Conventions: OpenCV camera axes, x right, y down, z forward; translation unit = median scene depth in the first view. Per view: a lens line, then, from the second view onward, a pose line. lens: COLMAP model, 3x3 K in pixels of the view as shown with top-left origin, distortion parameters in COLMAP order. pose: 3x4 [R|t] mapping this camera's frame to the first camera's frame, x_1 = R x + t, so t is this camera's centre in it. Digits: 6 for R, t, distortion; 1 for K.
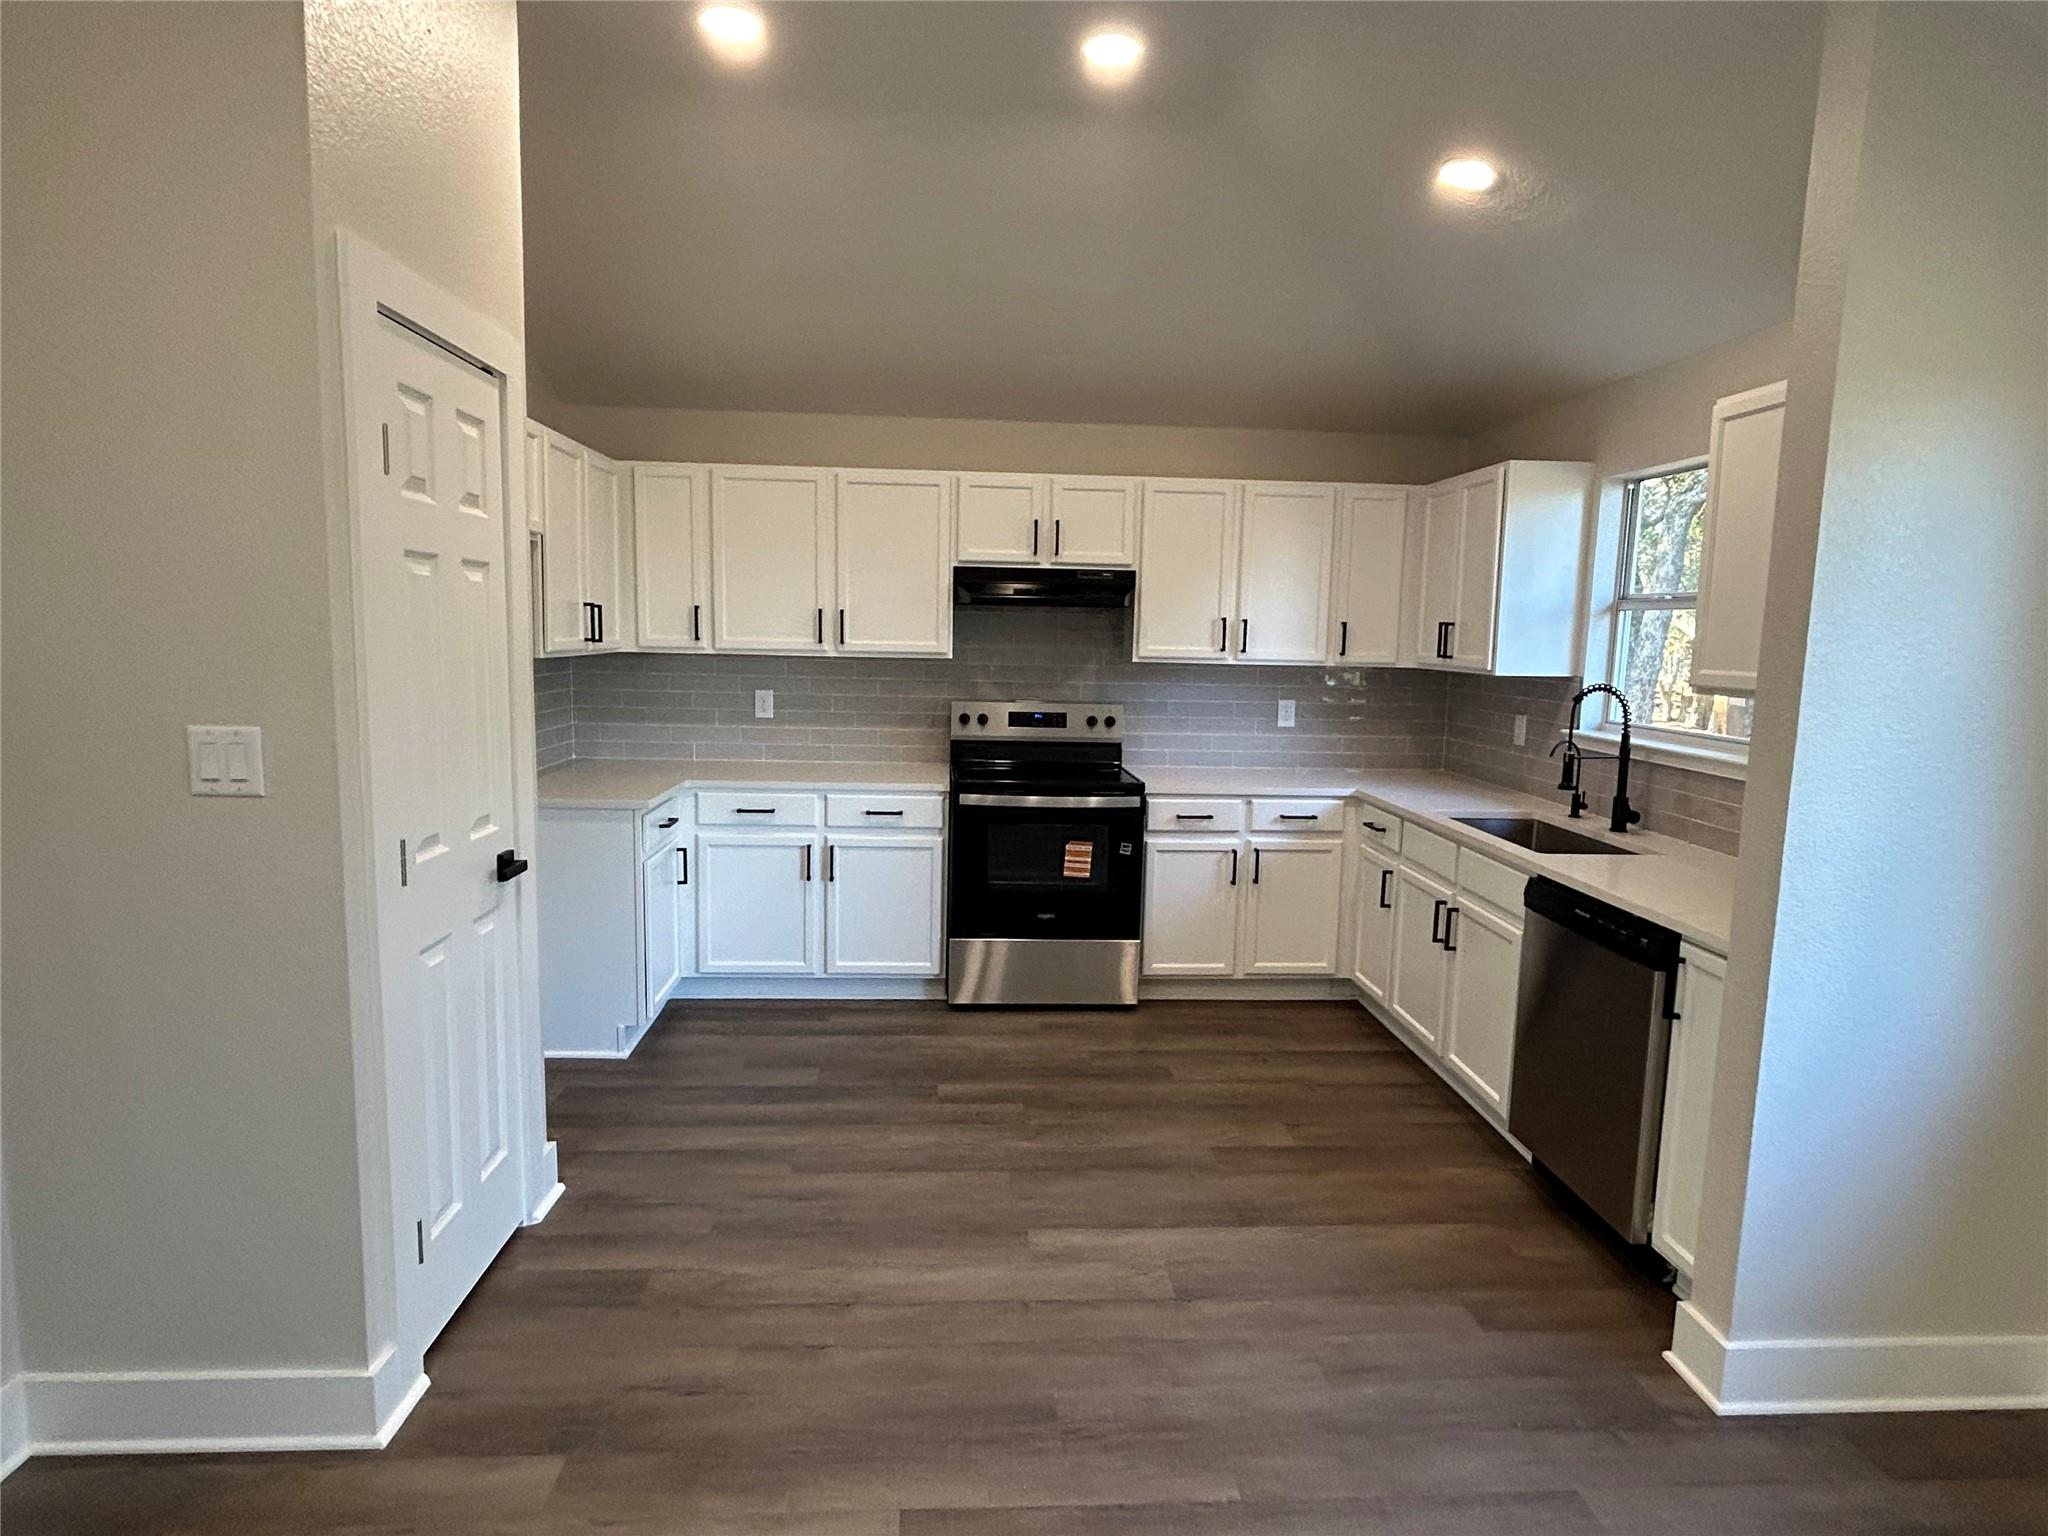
lens RADIAL K [[1097.9, 0, 1026.2], [0, 1097.9, 760.5], [0, 0, 1]] dist [-0.003007, 0.001626]
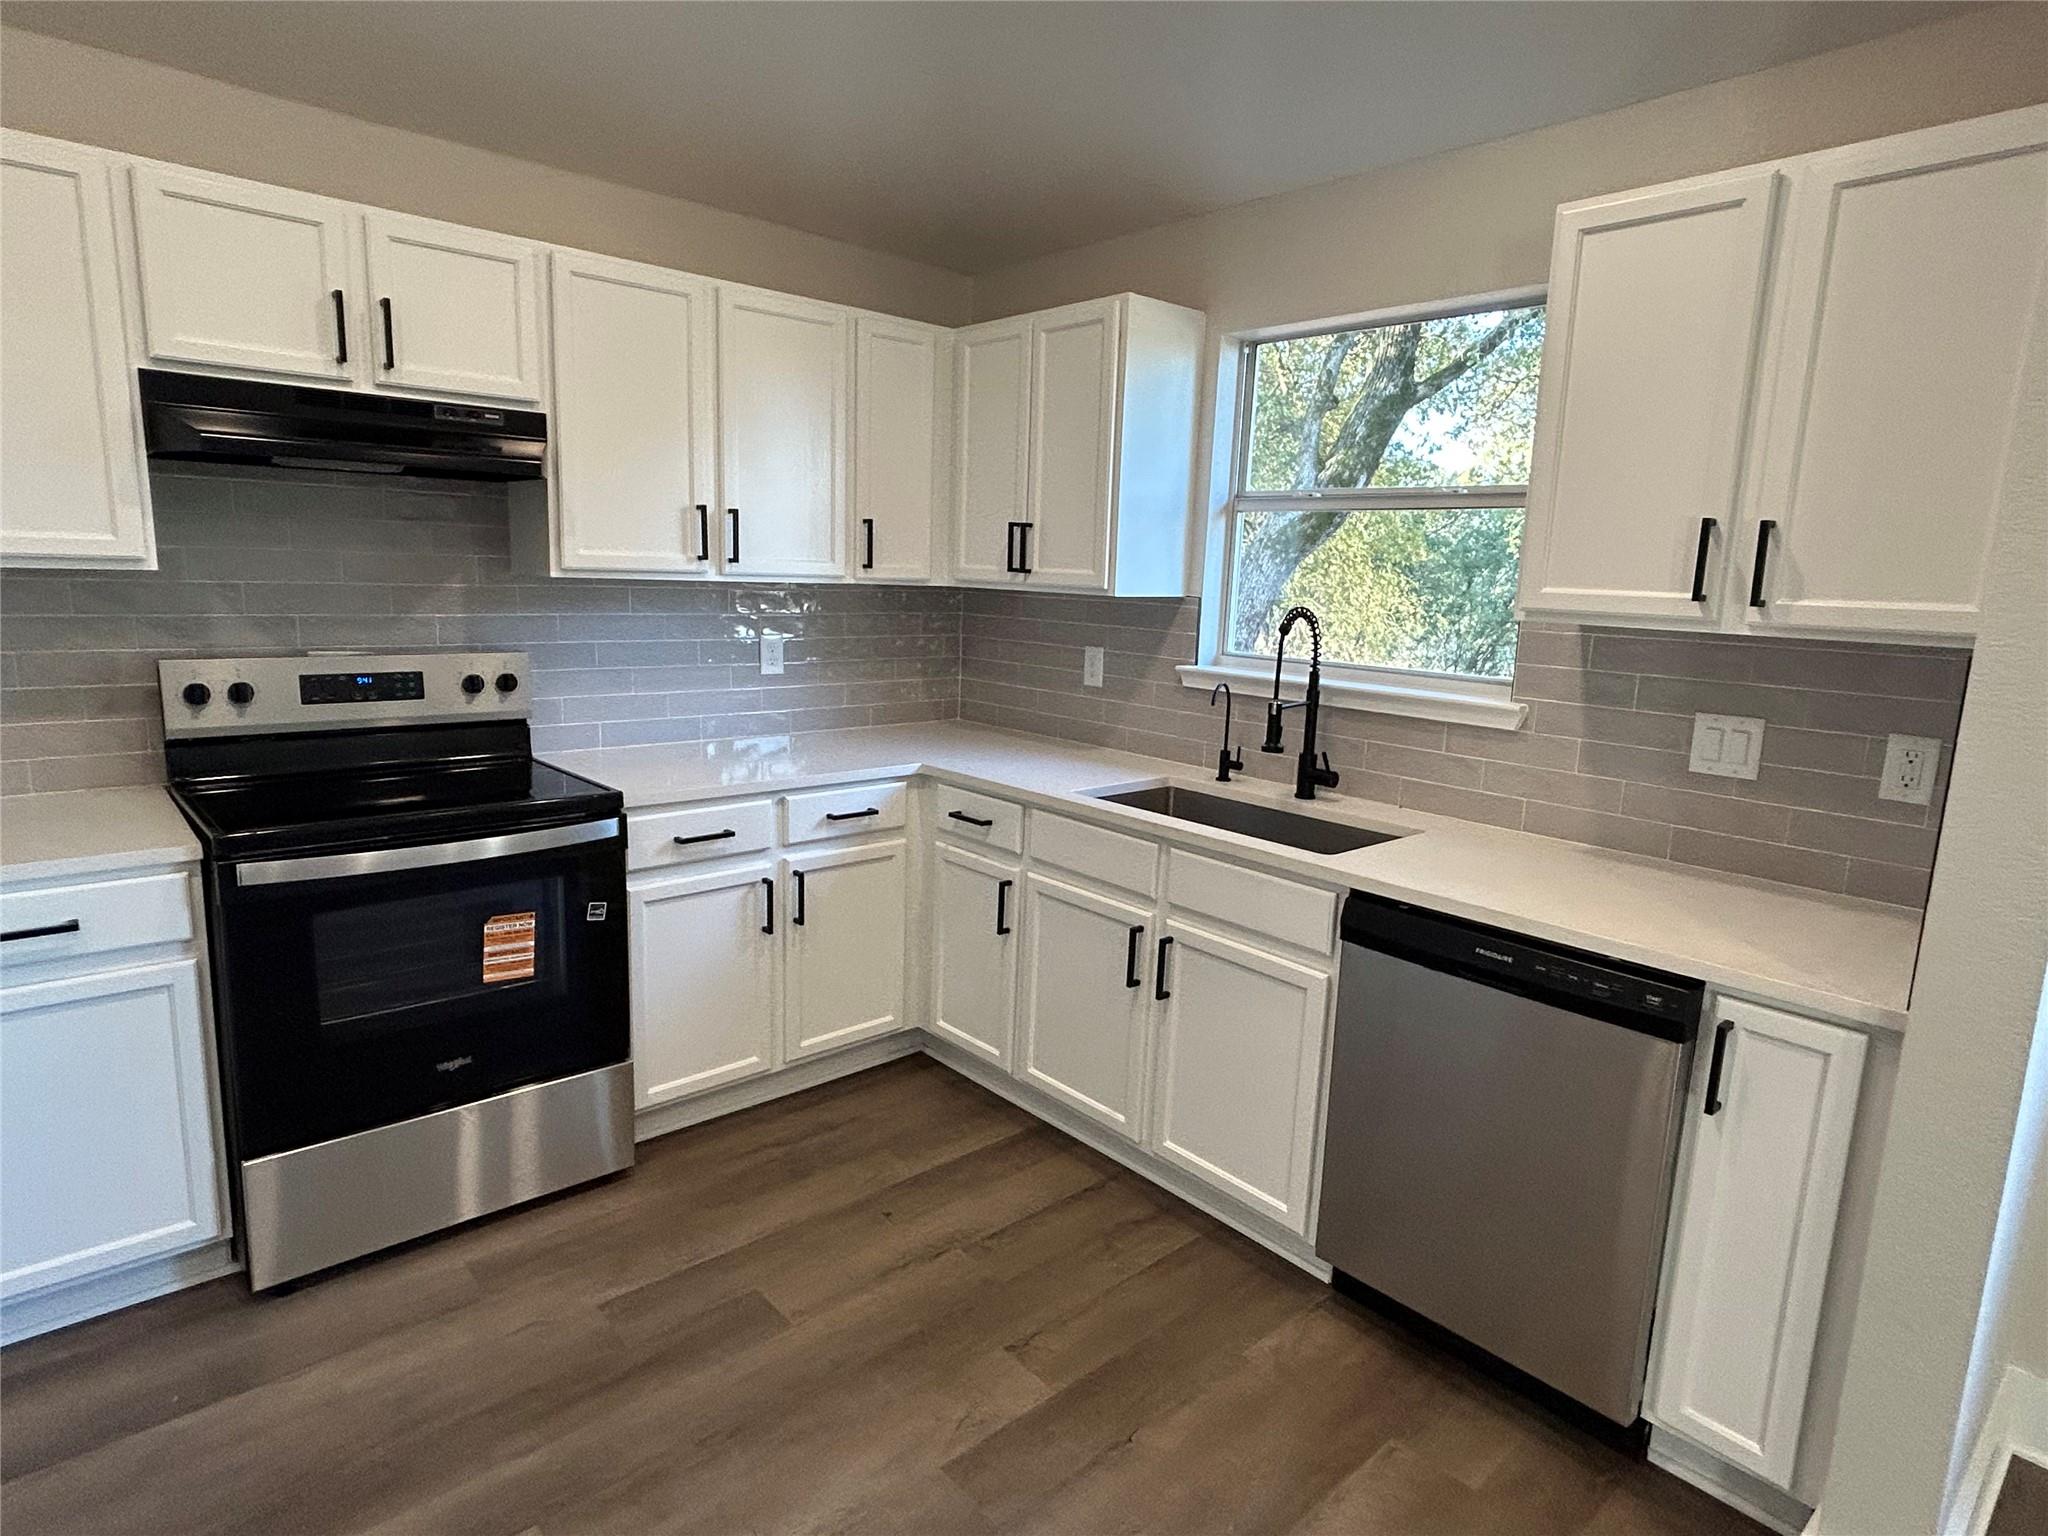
lens RADIAL K [[1124.4, 0, 1022.5], [0, 1124.4, 765.6], [0, 0, 1]] dist [0.002969, -0.002634]
pose [[0.788239, -0.101404, 0.606957, -0.080564], [0.055287, 0.994010, 0.094269, -0.036611], [-0.612880, -0.040749, 0.789124, 0.408832]]
